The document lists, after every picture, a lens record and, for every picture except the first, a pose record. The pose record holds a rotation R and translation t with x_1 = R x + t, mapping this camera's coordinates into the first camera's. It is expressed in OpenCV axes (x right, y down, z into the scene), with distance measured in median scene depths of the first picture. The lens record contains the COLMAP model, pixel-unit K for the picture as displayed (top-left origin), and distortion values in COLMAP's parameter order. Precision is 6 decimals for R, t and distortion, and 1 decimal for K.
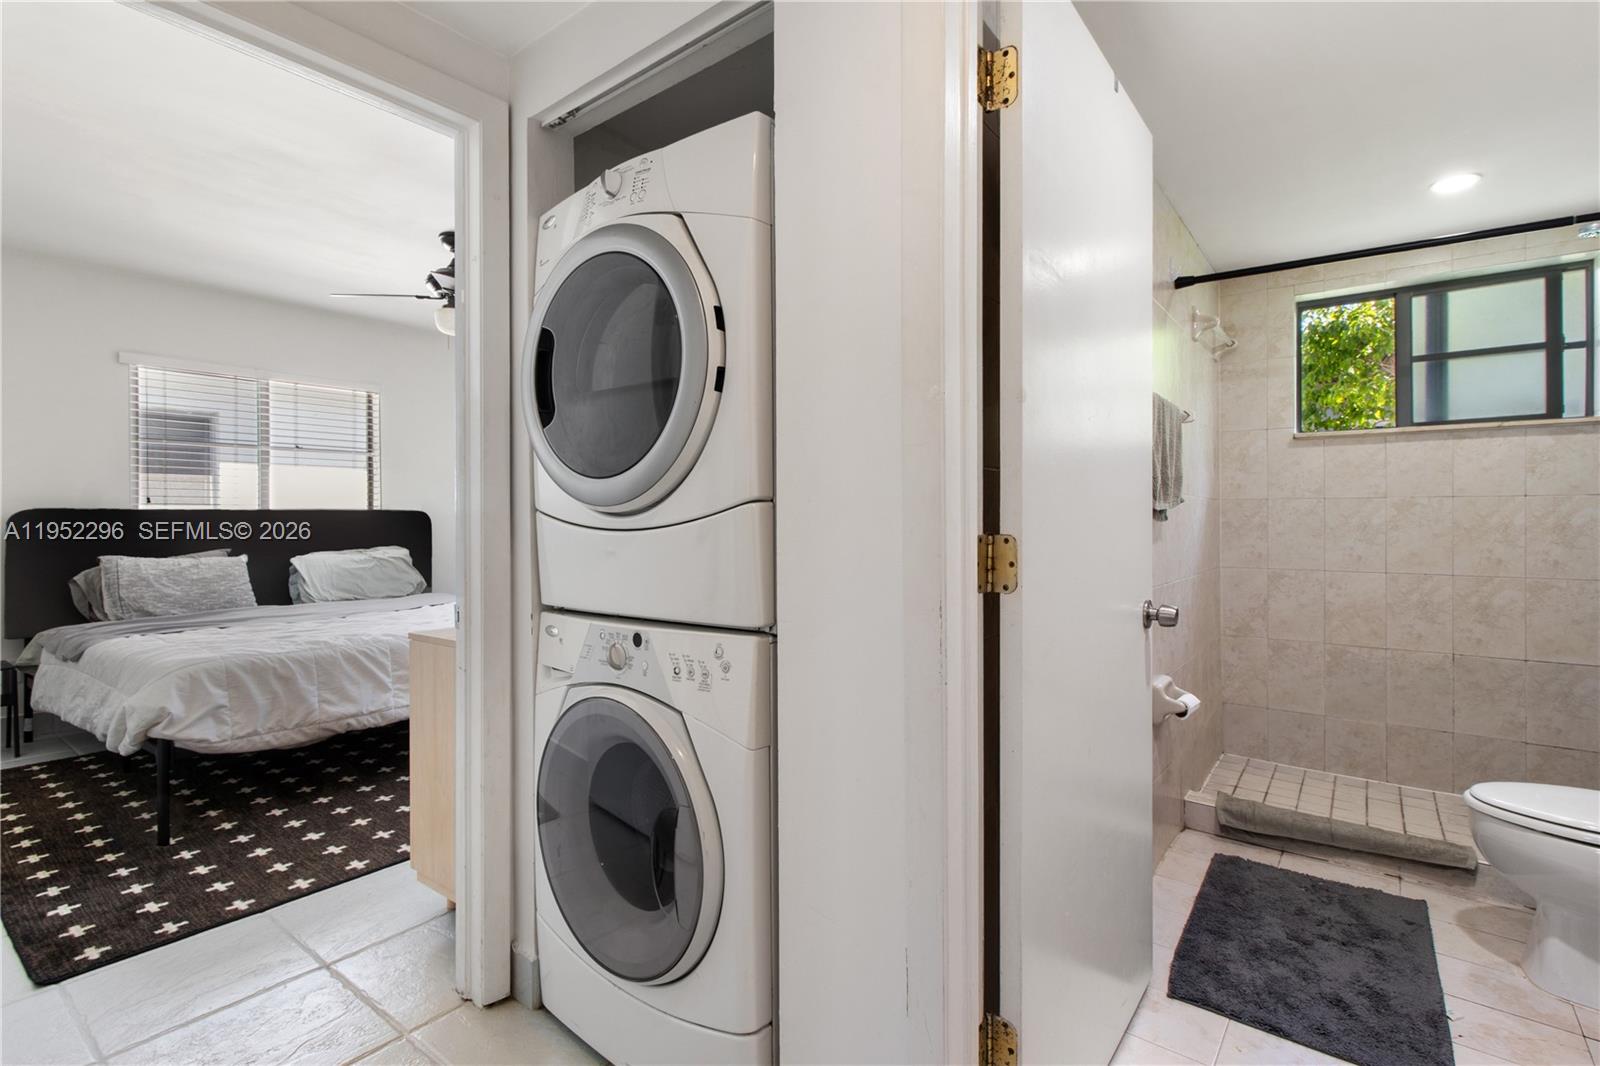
lens RADIAL K [[739.4, 0, 798.1], [0, 739.4, 516.9], [0, 0, 1]] dist [0.001086, -0.000782]
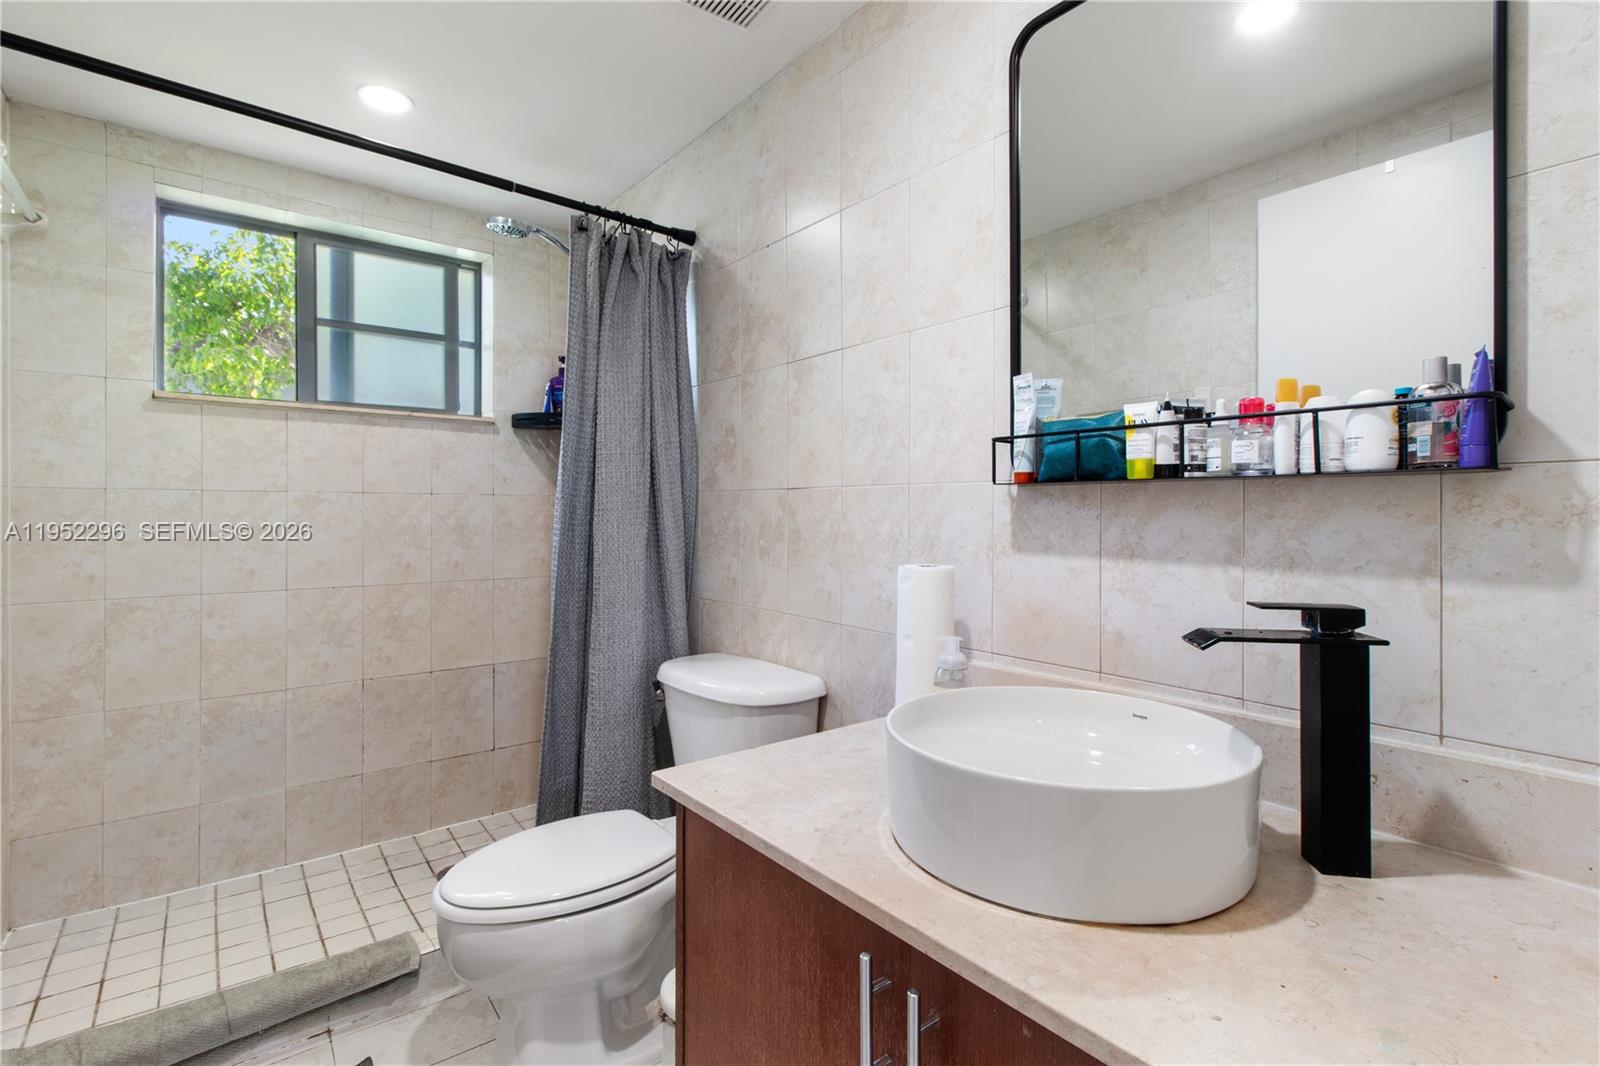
lens RADIAL K [[735.8, 0, 801.8], [0, 735.8, 510.9], [0, 0, 1]] dist [0.005739, -0.000034]
pose [[0.233595, 0.007421, 0.972306, 0.121089], [-0.000205, 0.999971, -0.007583, -0.000219], [-0.972334, 0.001572, 0.233590, 0.207663]]
